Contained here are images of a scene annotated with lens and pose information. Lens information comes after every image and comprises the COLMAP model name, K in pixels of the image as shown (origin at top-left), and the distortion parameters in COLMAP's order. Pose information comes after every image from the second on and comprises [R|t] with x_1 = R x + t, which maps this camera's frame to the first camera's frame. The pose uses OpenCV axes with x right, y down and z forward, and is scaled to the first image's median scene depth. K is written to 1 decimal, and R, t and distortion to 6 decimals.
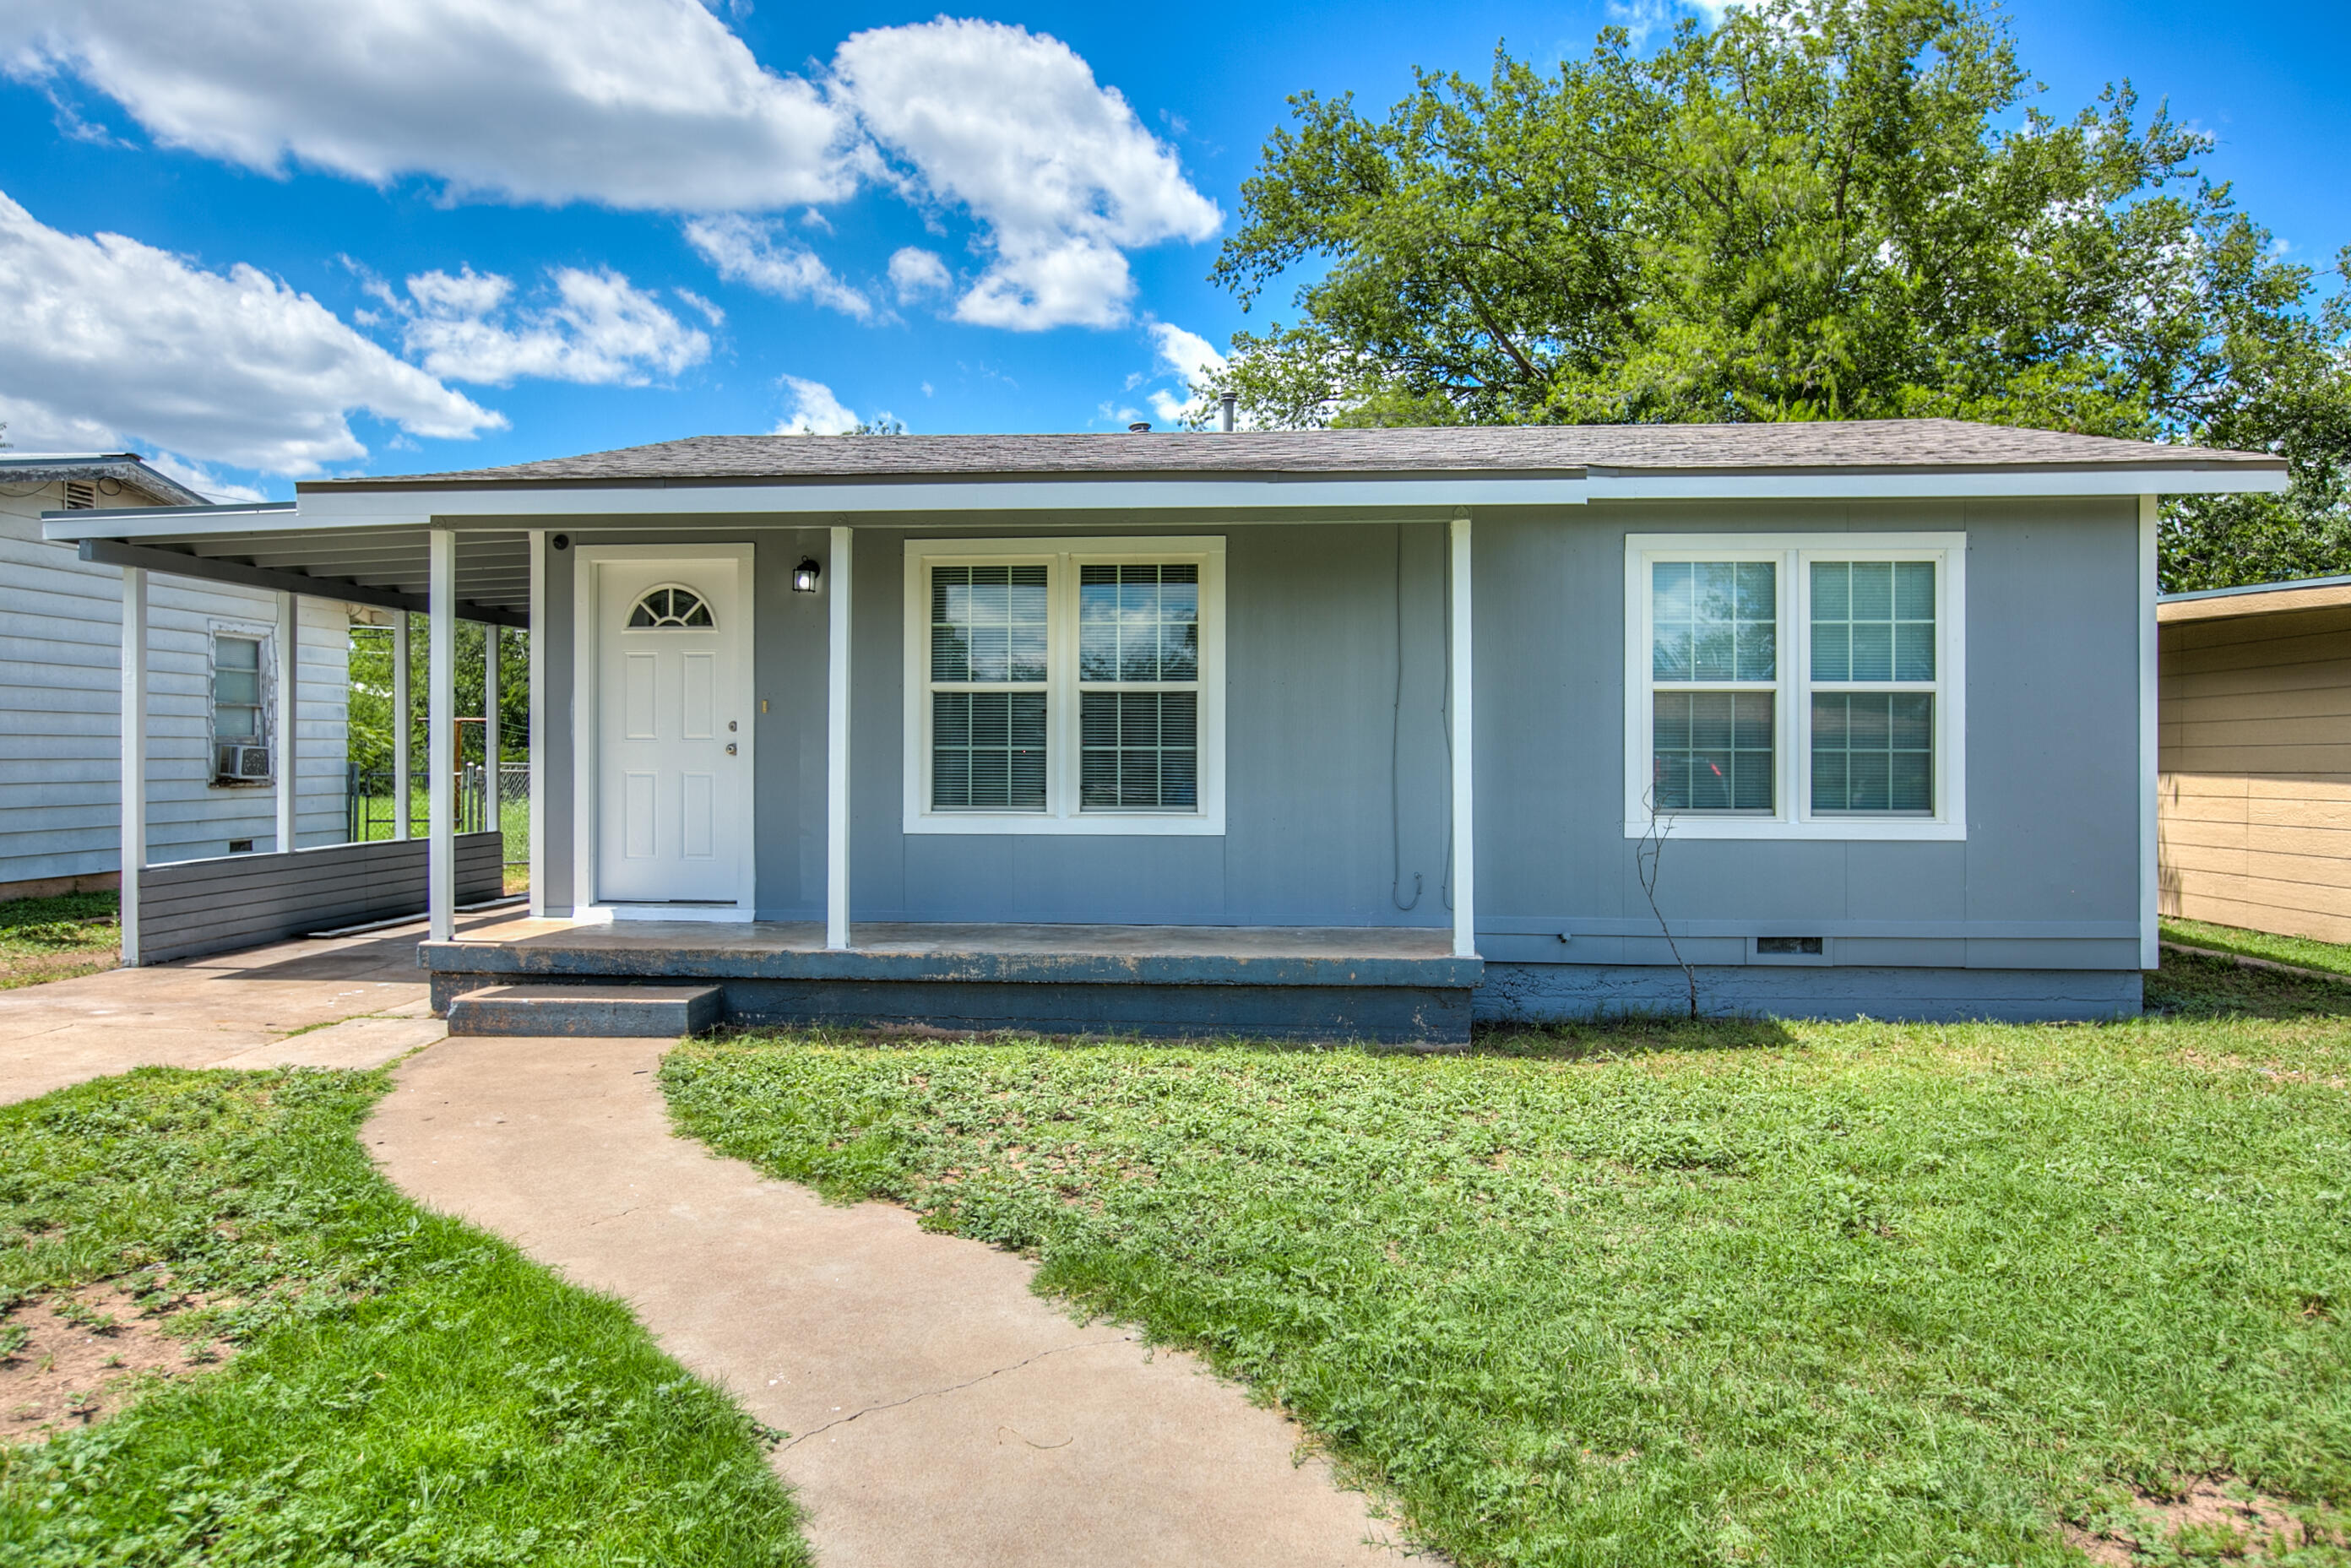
lens RADIAL K [[1582.8, 0, 1163.0], [0, 1582.8, 749.3], [0, 0, 1]] dist [-0.005343, 0.042005]
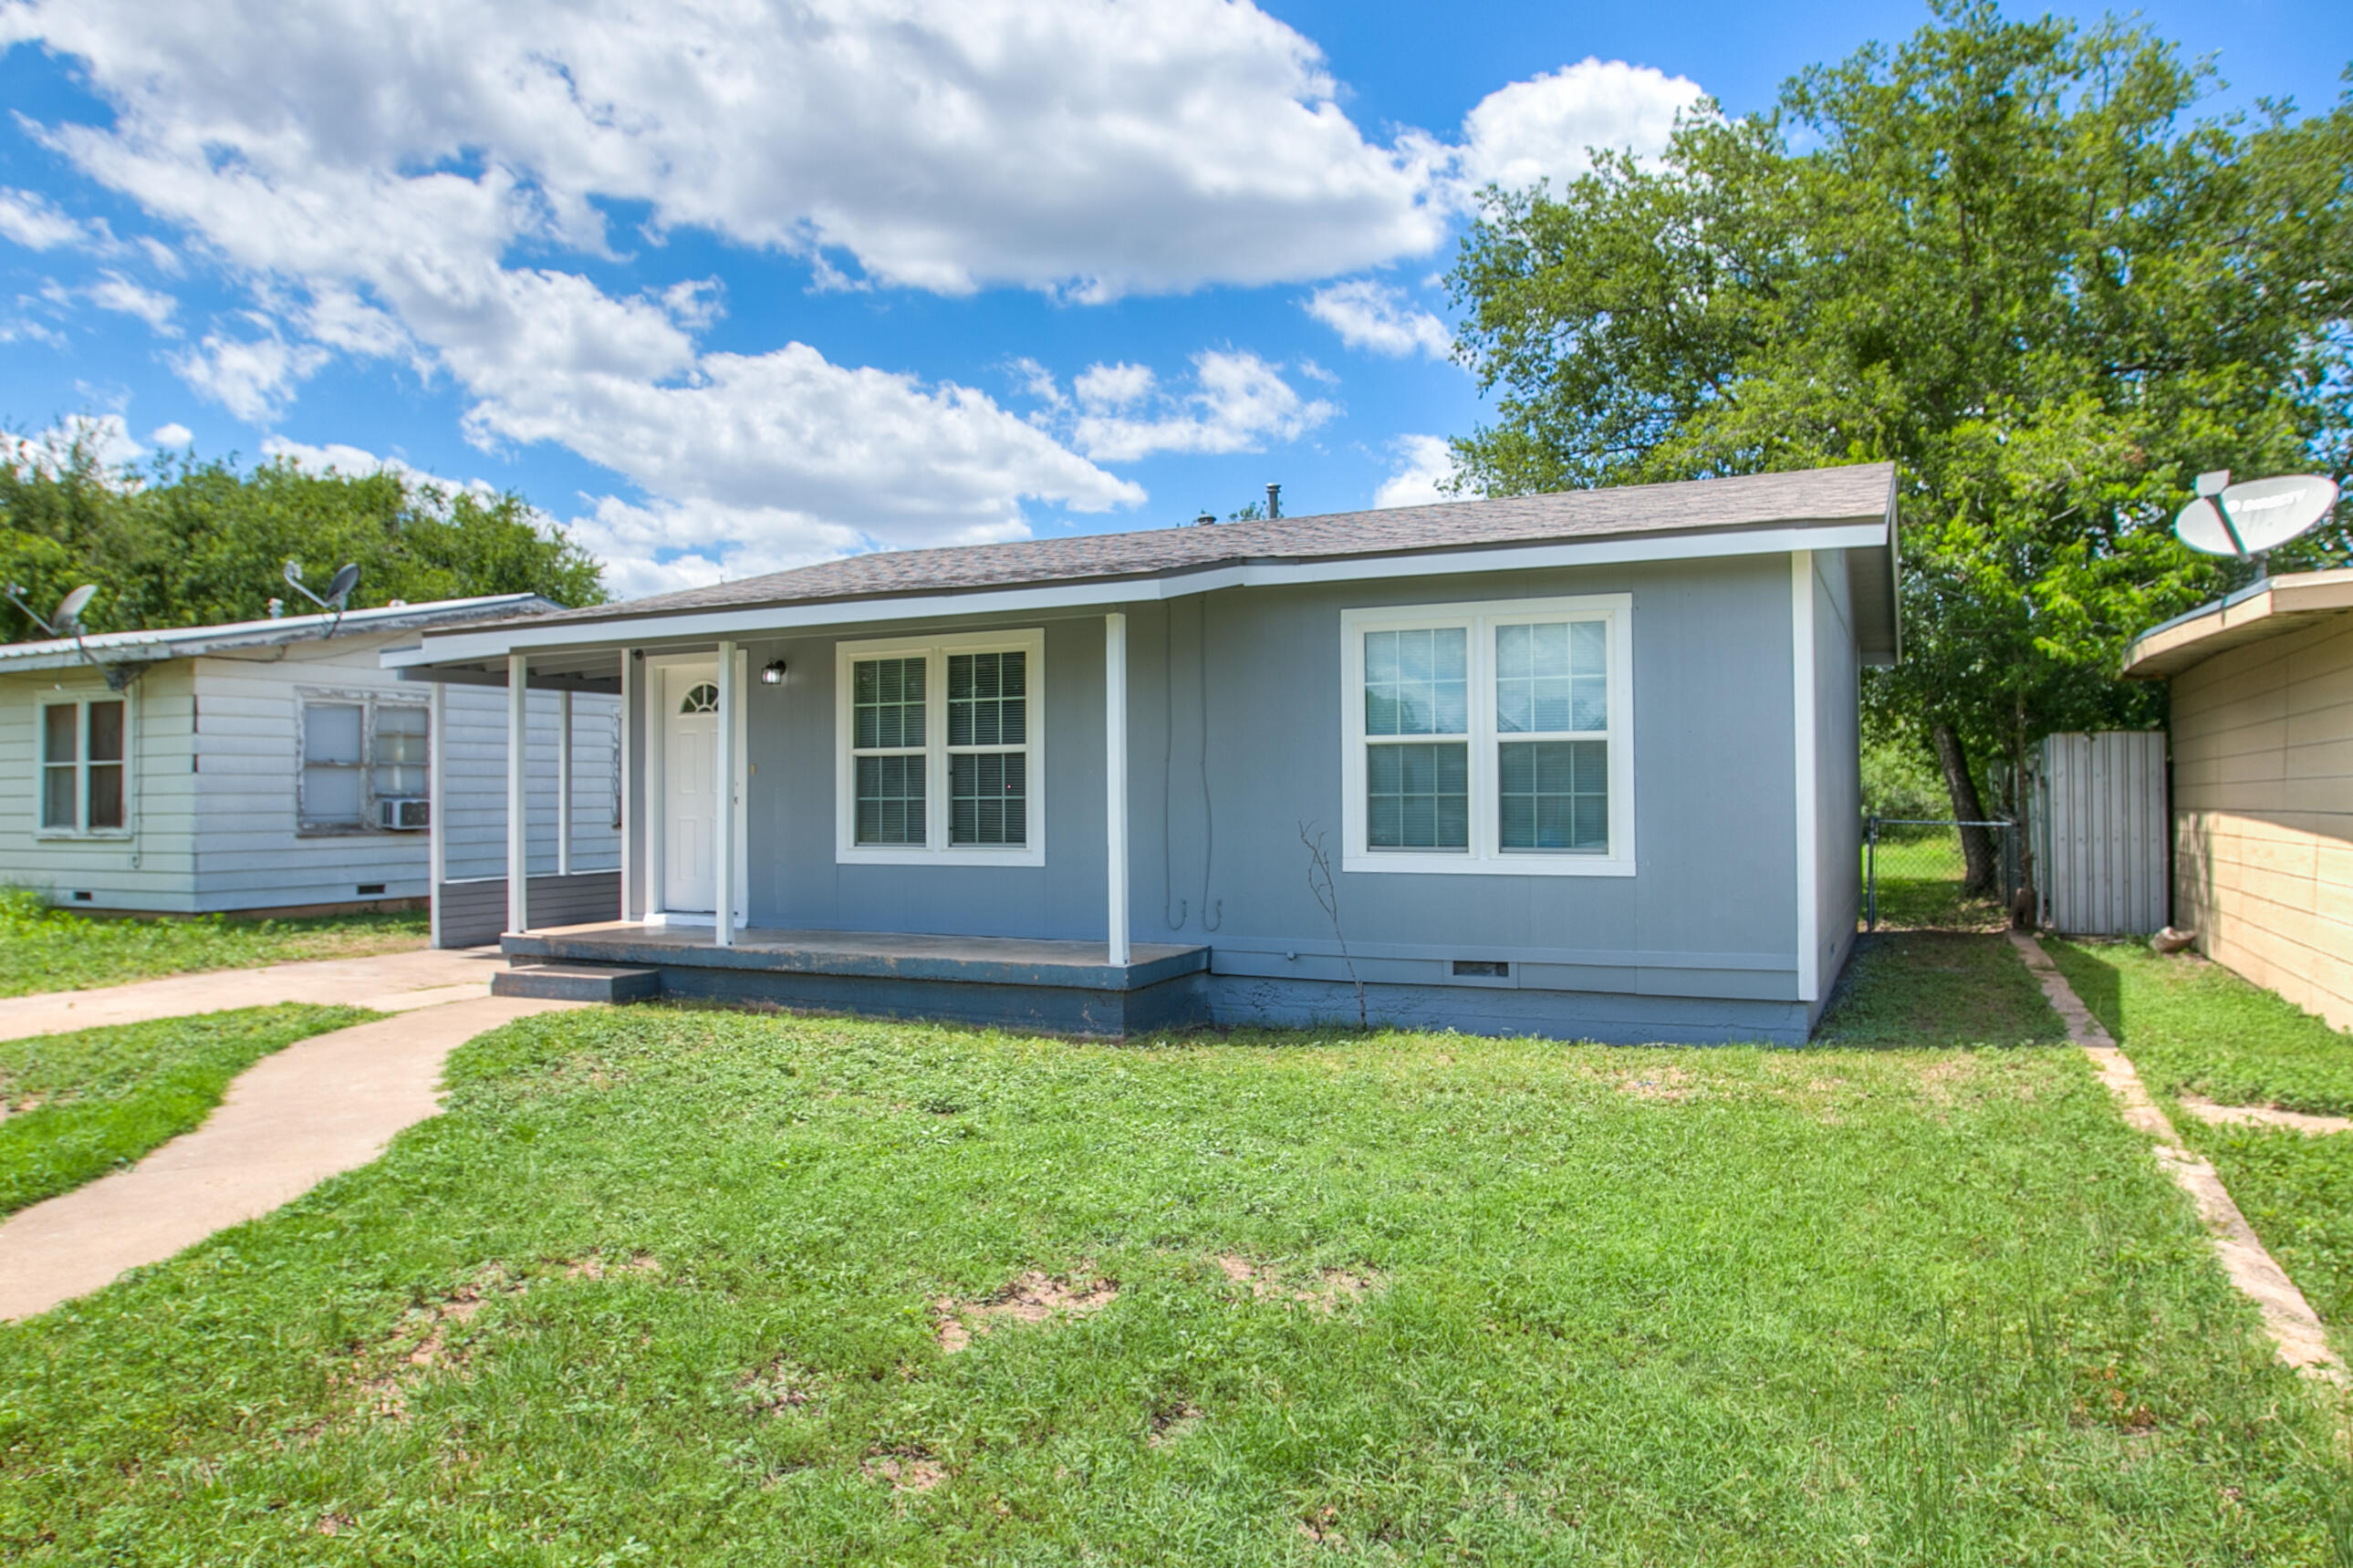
lens RADIAL K [[1545.3, 0, 1184.0], [0, 1545.3, 745.6], [0, 0, 1]] dist [-0.003347, -0.000121]
pose [[0.929731, -0.020854, -0.367648, 0.602093], [0.009376, 0.999412, -0.032977, -0.000064], [0.368120, 0.027212, 0.929380, -0.098687]]
